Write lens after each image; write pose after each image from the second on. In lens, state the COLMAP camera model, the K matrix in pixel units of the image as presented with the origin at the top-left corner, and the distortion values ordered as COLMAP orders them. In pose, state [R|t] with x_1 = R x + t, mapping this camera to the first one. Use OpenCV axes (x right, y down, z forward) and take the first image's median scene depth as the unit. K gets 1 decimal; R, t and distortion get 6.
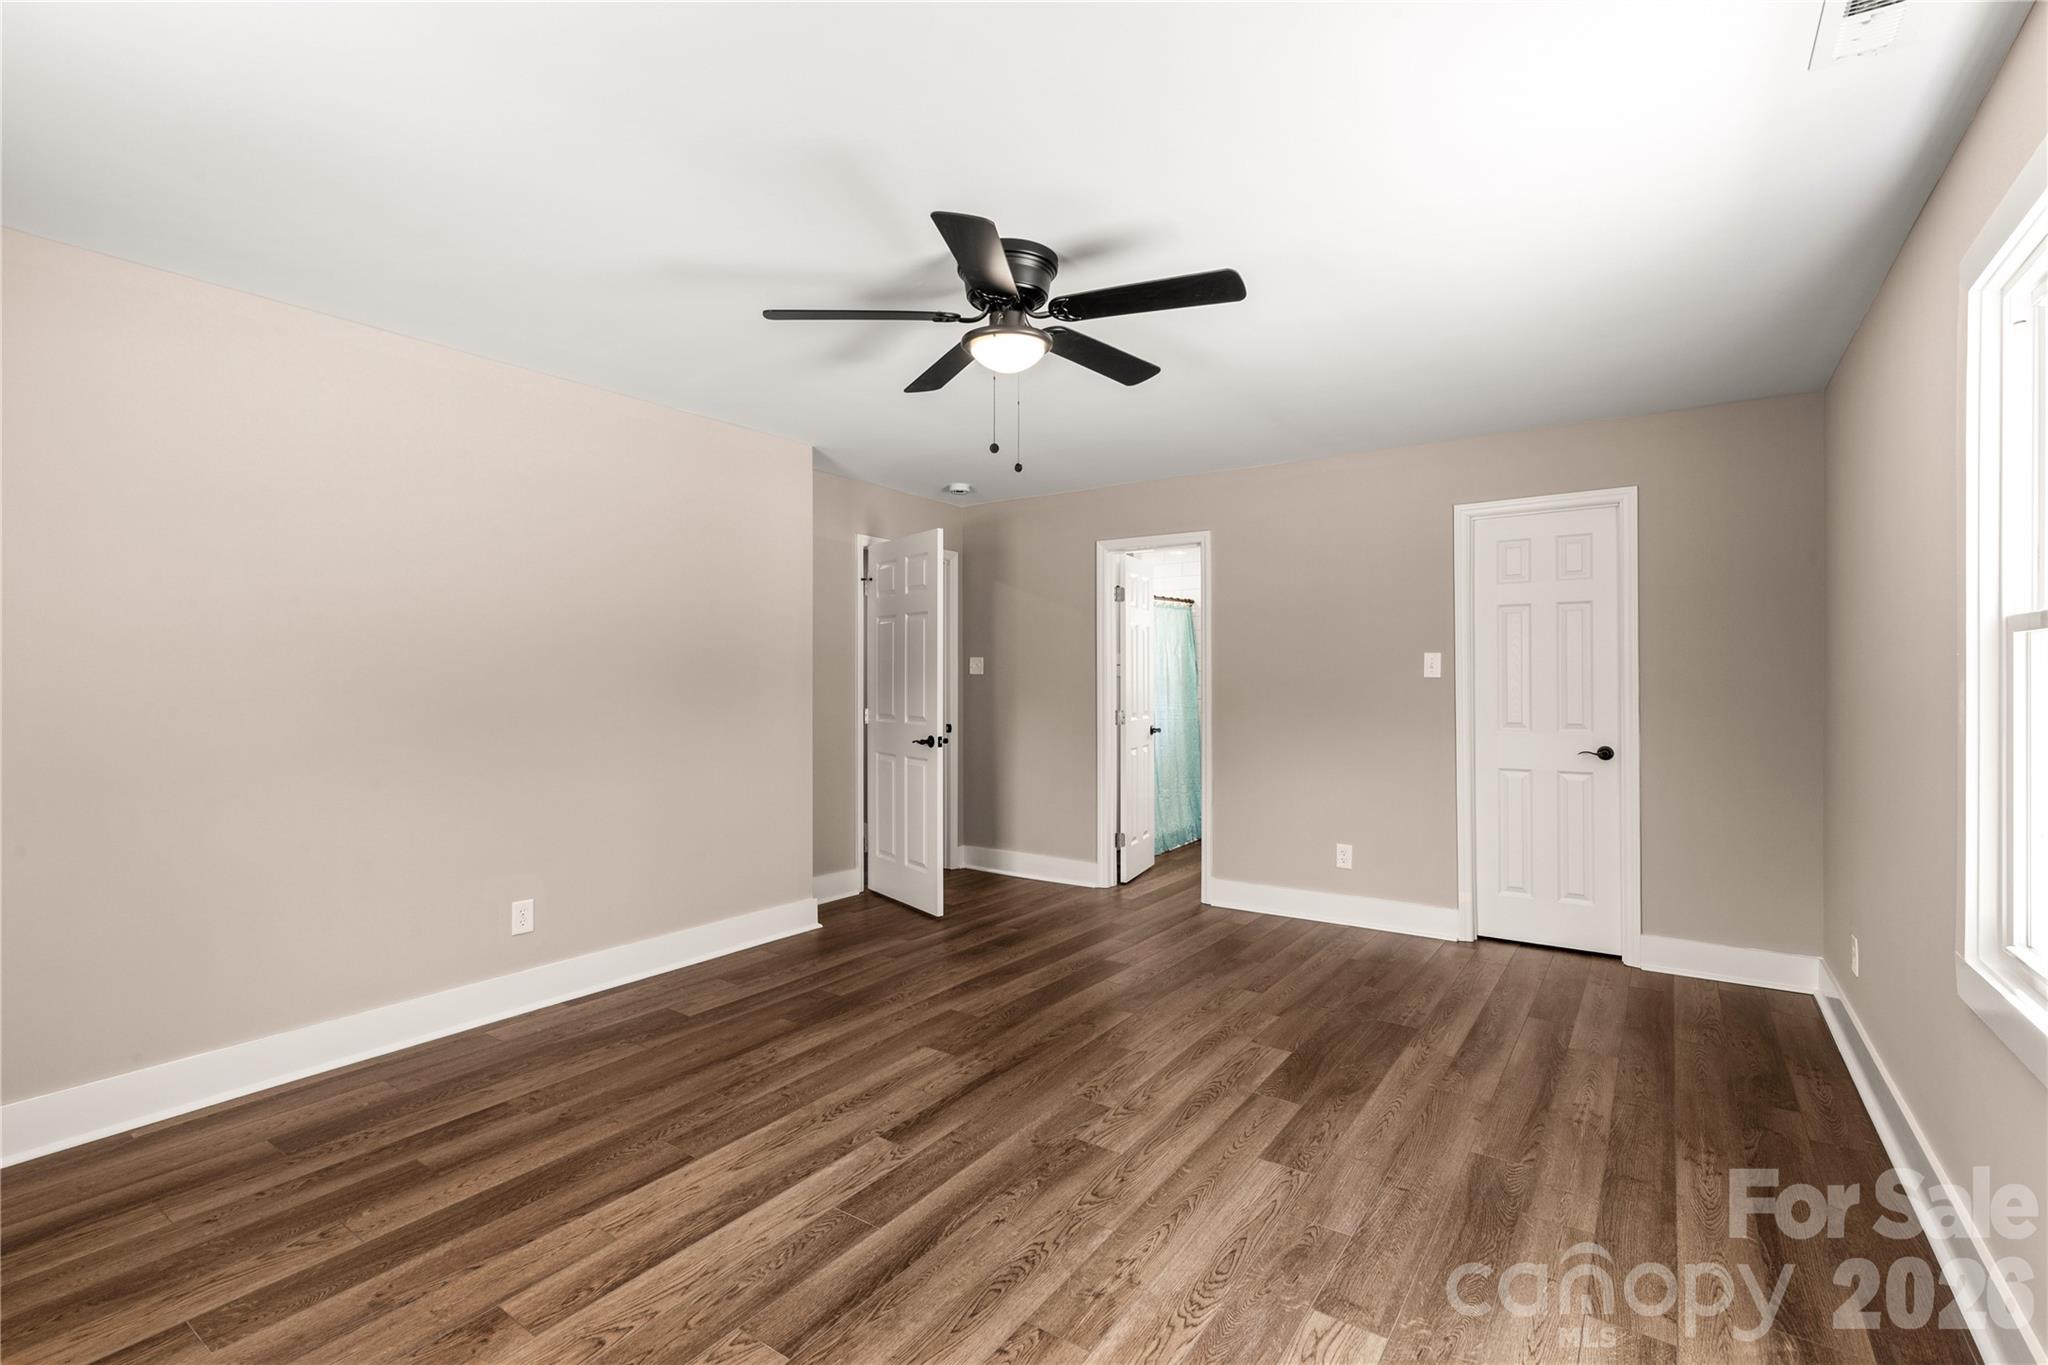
lens RADIAL K [[921.4, 0, 1022.9], [0, 921.4, 690.9], [0, 0, 1]] dist [0.001899, 0.000269]
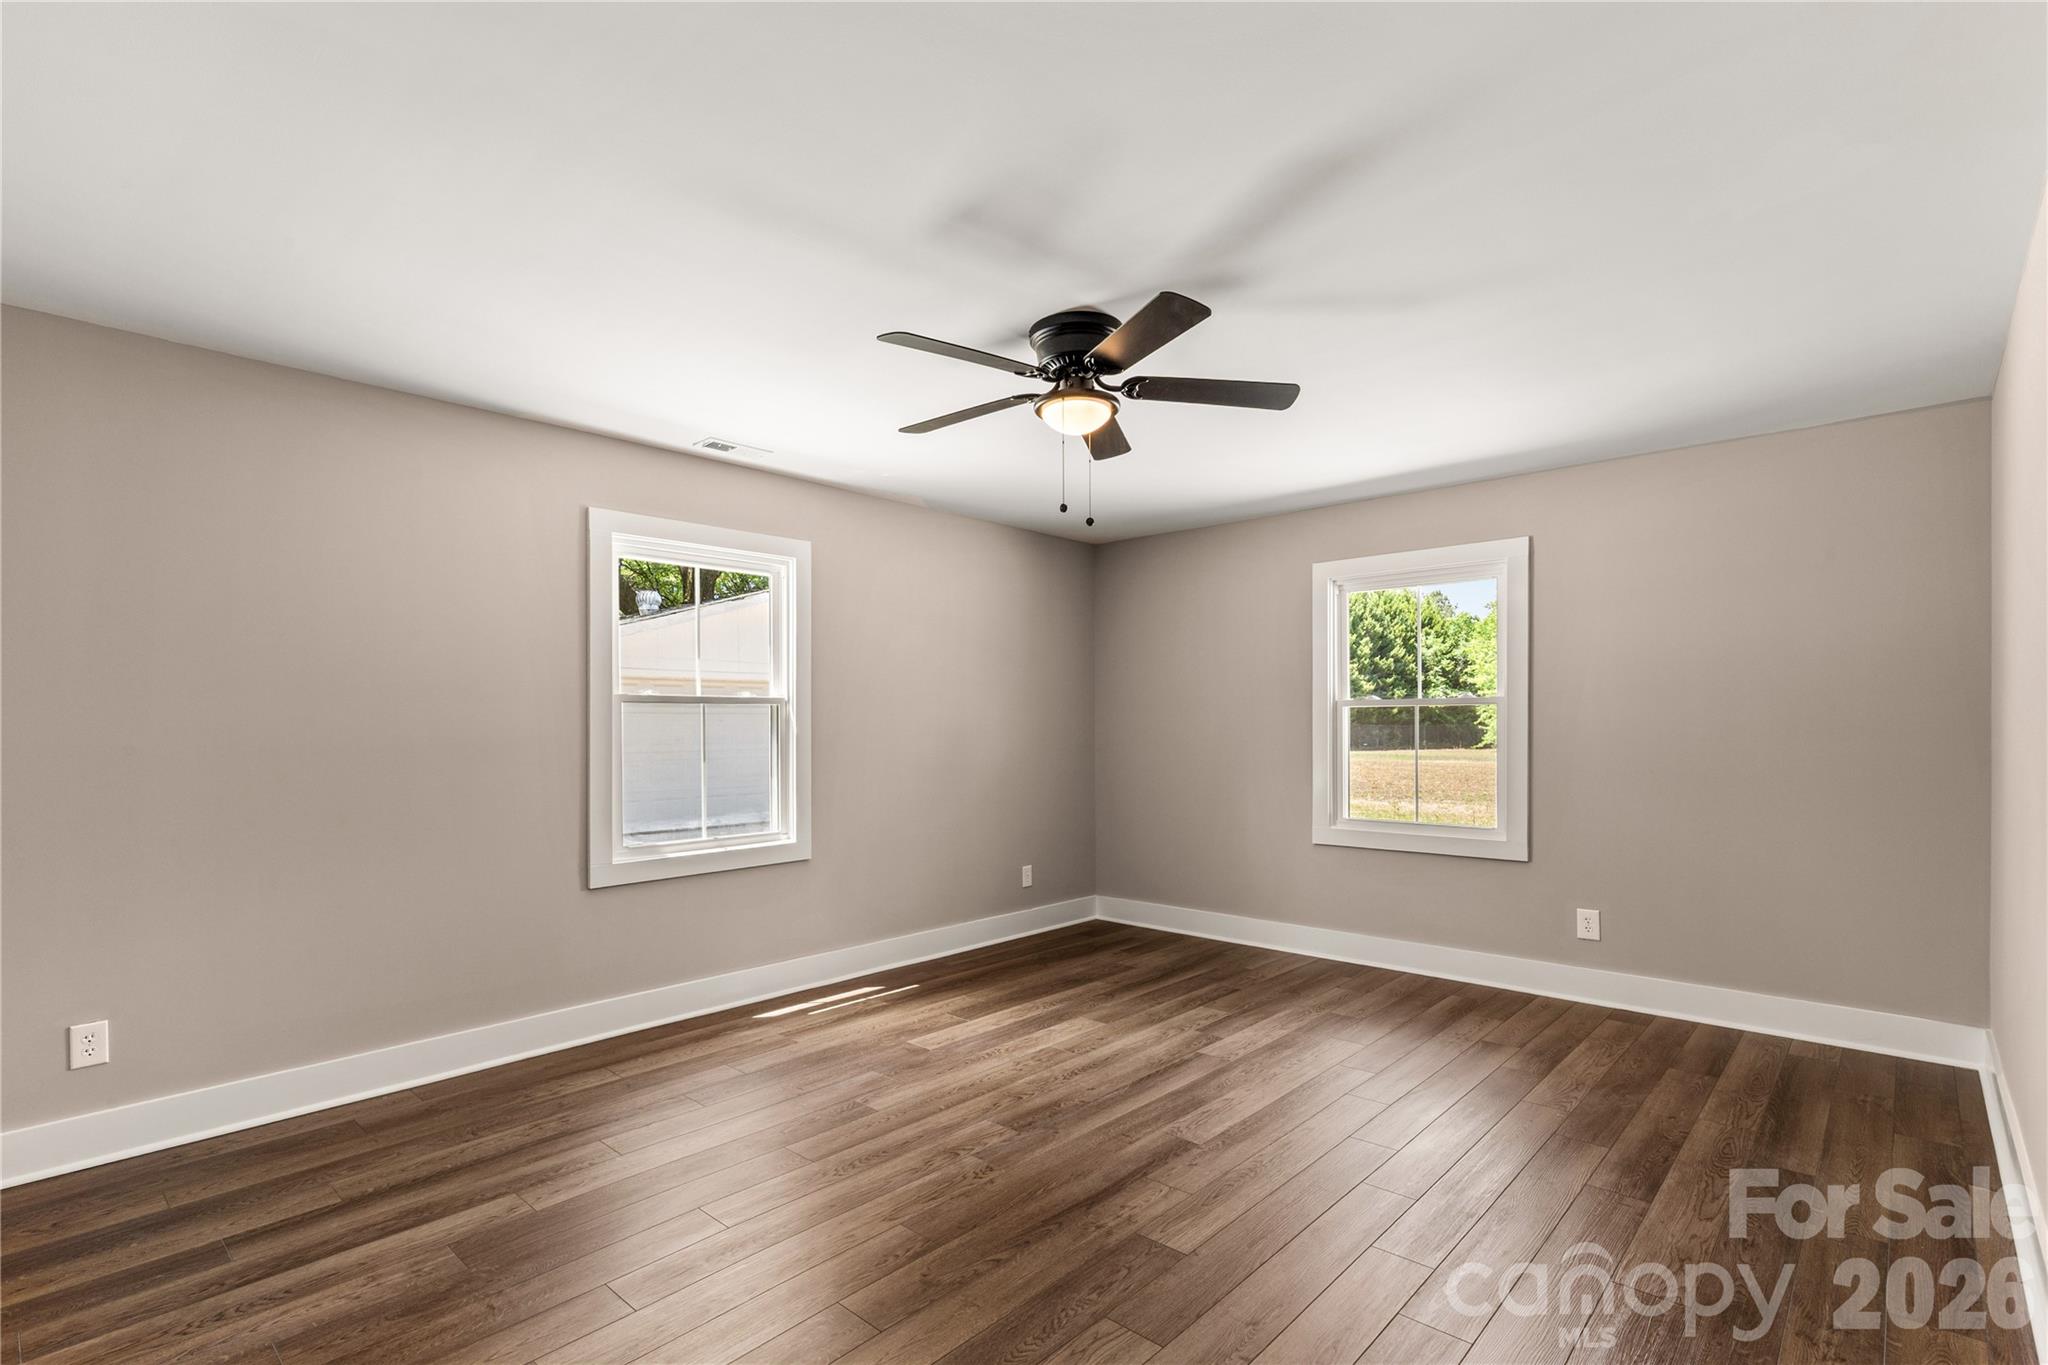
lens RADIAL K [[921.4, 0, 1022.9], [0, 921.4, 690.9], [0, 0, 1]] dist [0.001899, 0.000269]
pose [[-0.991484, 0.009154, 0.129905, -0.095234], [0.006043, 0.999686, -0.024315, -0.022863], [-0.130087, -0.023323, -0.991228, 2.070753]]
